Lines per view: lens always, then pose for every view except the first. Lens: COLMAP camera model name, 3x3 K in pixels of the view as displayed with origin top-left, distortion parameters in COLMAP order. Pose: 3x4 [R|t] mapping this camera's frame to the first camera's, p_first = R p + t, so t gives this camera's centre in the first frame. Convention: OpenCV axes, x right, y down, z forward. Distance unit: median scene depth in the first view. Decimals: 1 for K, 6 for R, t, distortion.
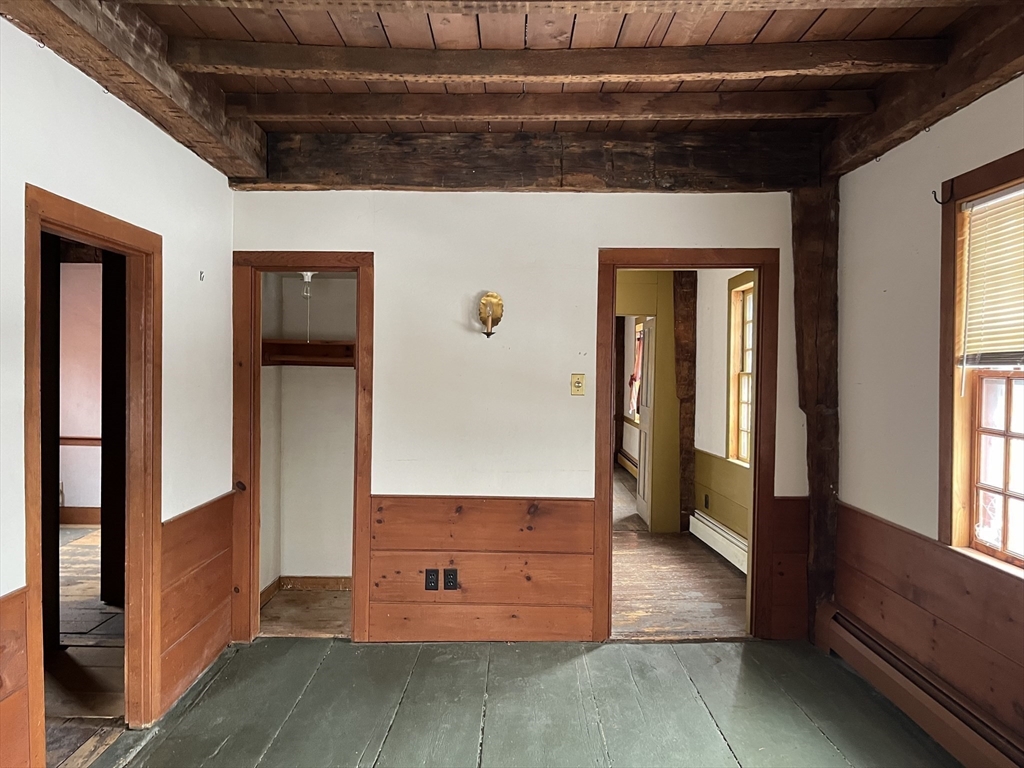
lens RADIAL K [[774.0, 0, 508.1], [0, 774.0, 390.2], [0, 0, 1]] dist [0.074405, -0.101548]
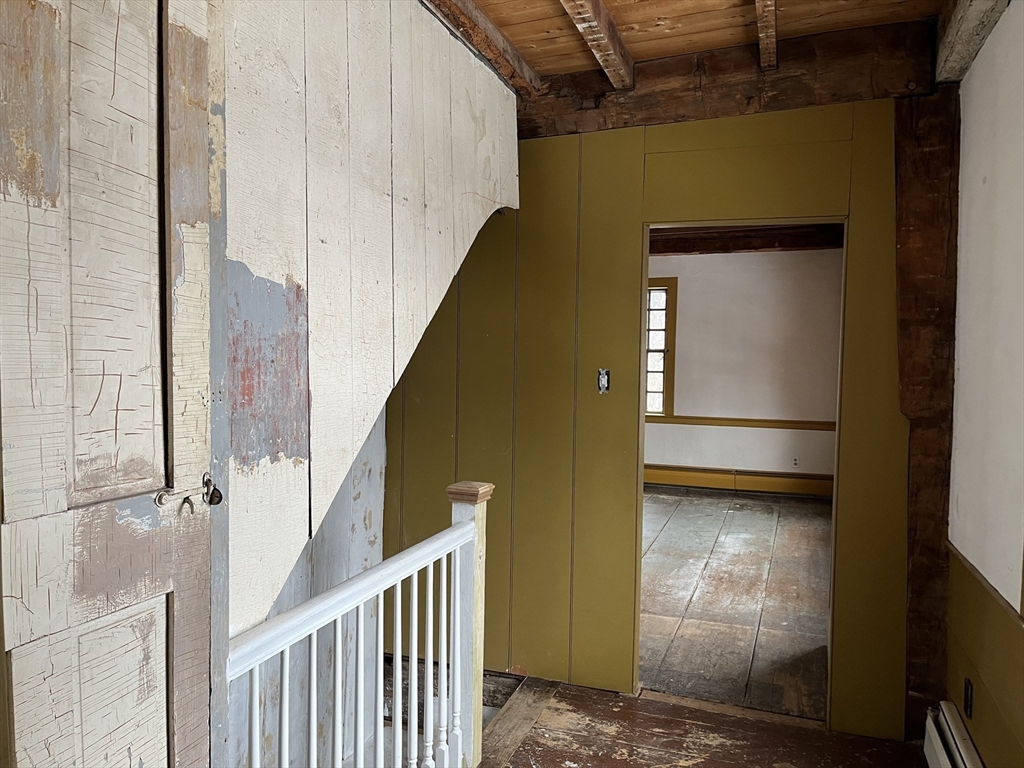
lens RADIAL K [[774.0, 0, 514.9], [0, 774.0, 376.8], [0, 0, 1]] dist [0.074405, -0.101548]
pose [[0.936861, 0.012569, -0.349476, 0.298474], [-0.007854, 0.999858, 0.014908, -0.026492], [0.349613, -0.011222, 0.936827, 0.948540]]
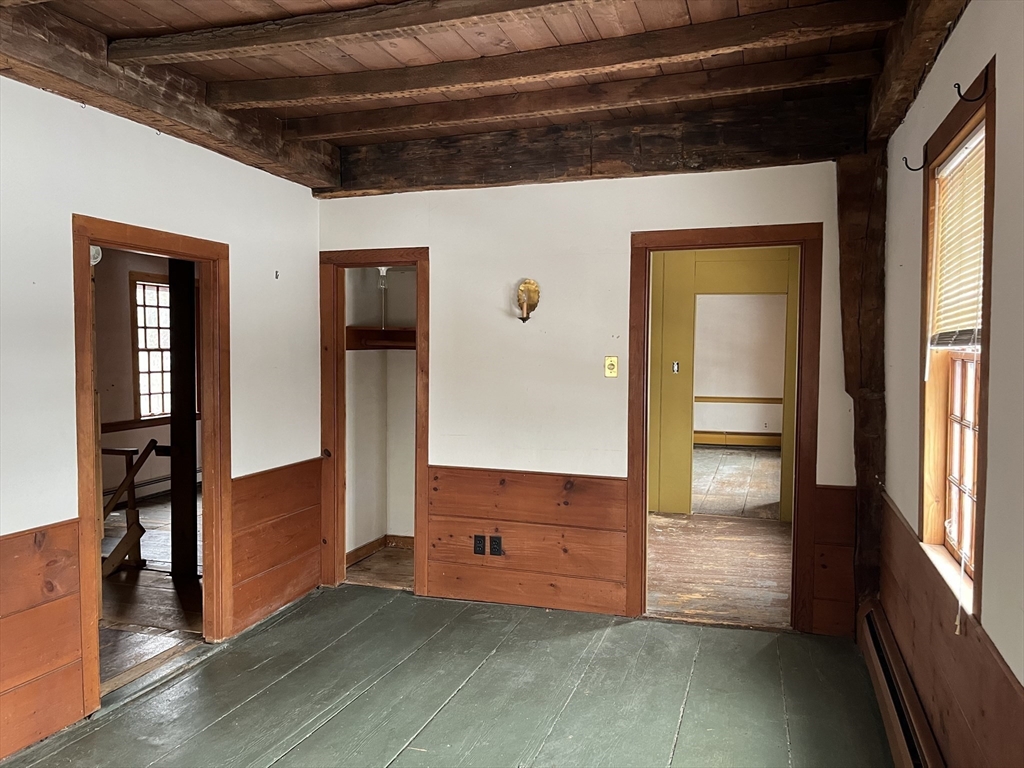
lens RADIAL K [[774.0, 0, 513.9], [0, 774.0, 386.2], [0, 0, 1]] dist [0.074405, -0.101548]
pose [[0.949708, 0.009482, -0.312994, 0.296488], [-0.003418, 0.999796, 0.019917, -0.001290], [0.313119, -0.017845, 0.949546, -0.017450]]
